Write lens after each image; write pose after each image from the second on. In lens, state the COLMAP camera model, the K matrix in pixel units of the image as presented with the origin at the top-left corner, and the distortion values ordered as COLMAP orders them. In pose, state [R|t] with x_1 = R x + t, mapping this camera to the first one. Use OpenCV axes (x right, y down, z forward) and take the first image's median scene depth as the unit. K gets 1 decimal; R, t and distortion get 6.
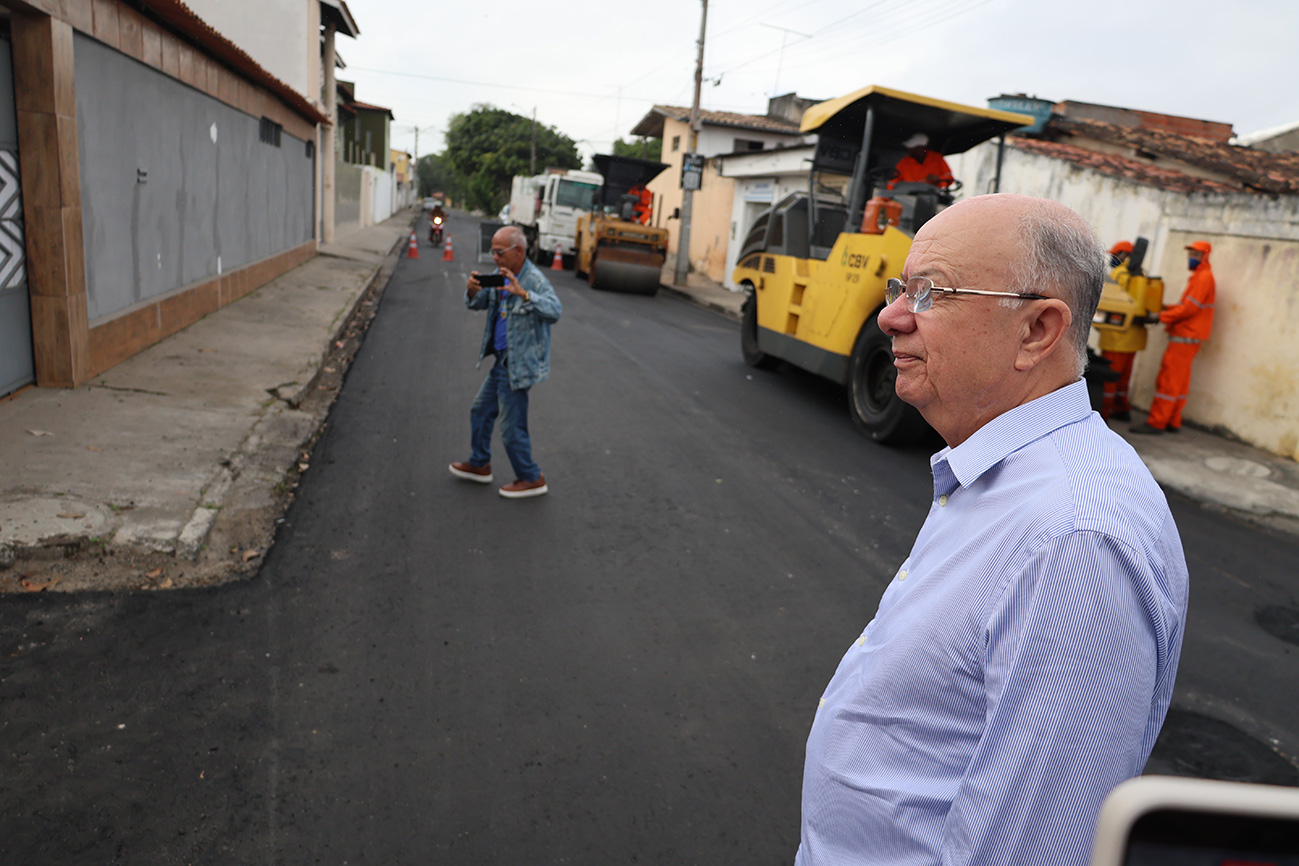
lens RADIAL K [[900.3, 0, 654.6], [0, 900.3, 437.1], [0, 0, 1]] dist [-0.005006, -0.006738]
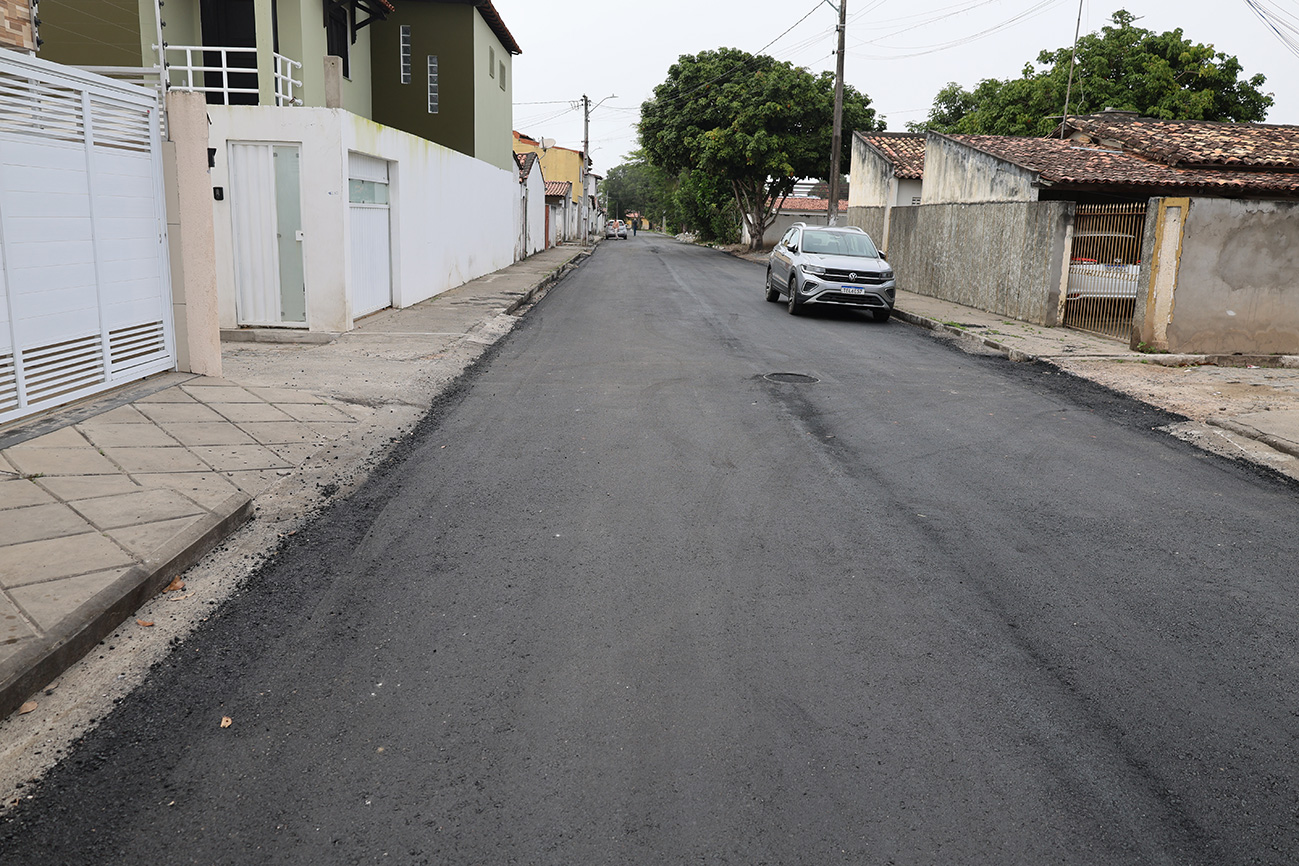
lens RADIAL K [[1041.8, 0, 646.1], [0, 1041.8, 434.9], [0, 0, 1]] dist [-0.001030, -0.000299]
pose [[0.974107, -0.021202, -0.225091, -0.085343], [0.010481, 0.998757, -0.048722, -0.101454], [0.225844, 0.045101, 0.973119, 0.385679]]
